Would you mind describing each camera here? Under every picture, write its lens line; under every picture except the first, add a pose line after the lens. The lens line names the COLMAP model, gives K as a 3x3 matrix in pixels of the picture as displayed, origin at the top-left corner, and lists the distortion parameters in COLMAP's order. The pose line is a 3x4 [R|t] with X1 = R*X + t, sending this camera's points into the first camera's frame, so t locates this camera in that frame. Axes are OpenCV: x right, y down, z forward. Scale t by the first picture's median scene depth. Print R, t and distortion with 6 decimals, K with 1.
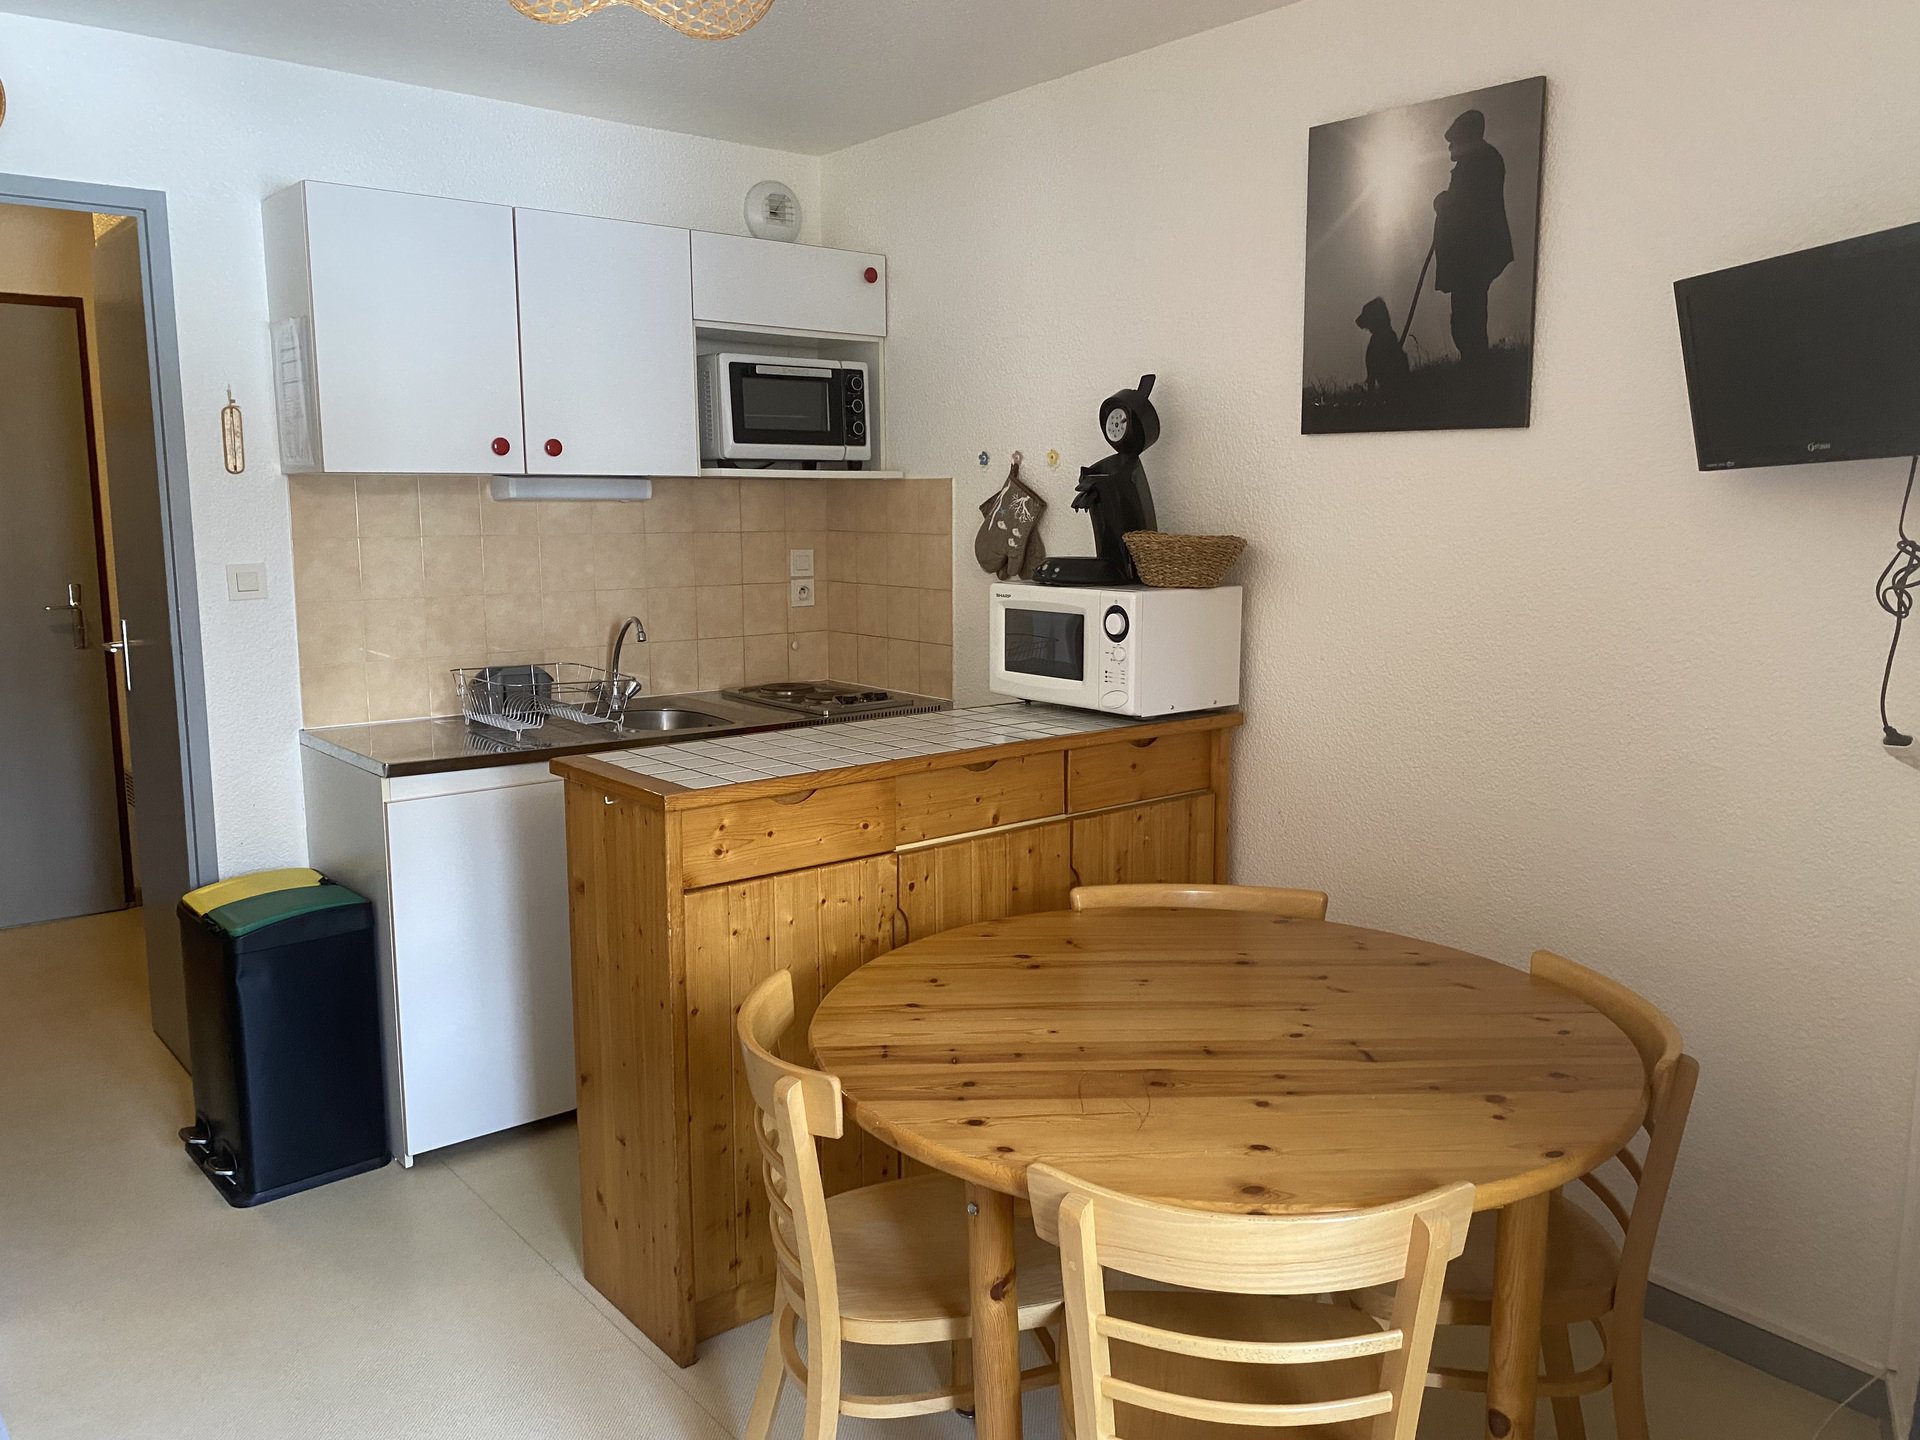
lens RADIAL K [[1458.0, 0, 961.3], [0, 1458.0, 705.2], [0, 0, 1]] dist [0.006393, -0.009888]
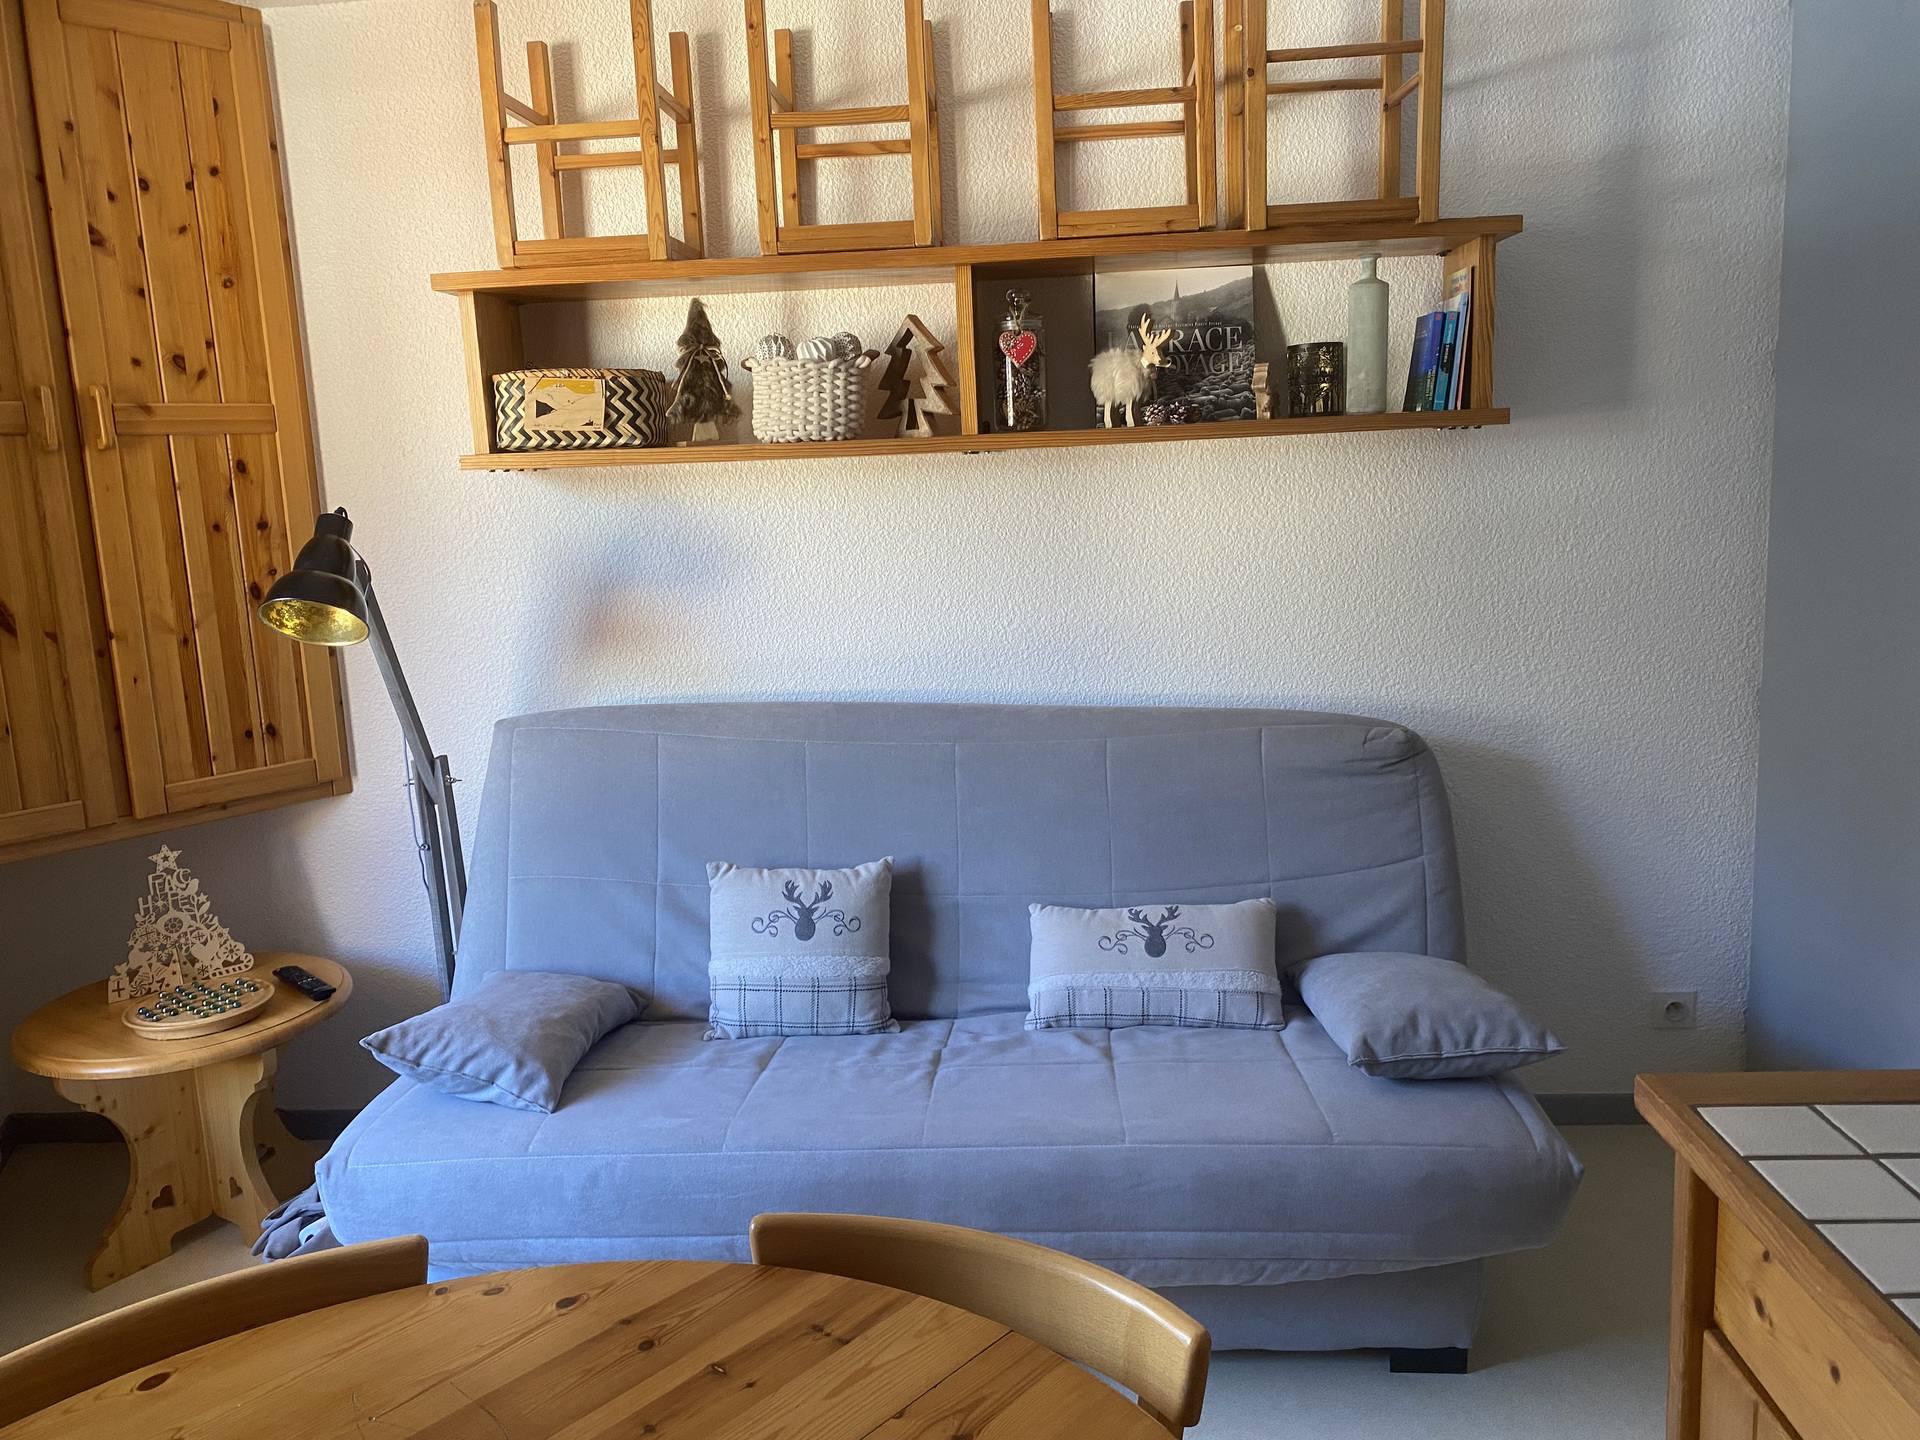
lens RADIAL K [[1466.8, 0, 924.6], [0, 1466.8, 715.9], [0, 0, 1]] dist [0.006980, -0.003460]
pose [[-0.688296, 0.151735, -0.709384, 0.176258], [-0.055338, 0.964049, 0.259900, -0.104586], [0.723316, 0.218144, -0.655154, 0.719092]]
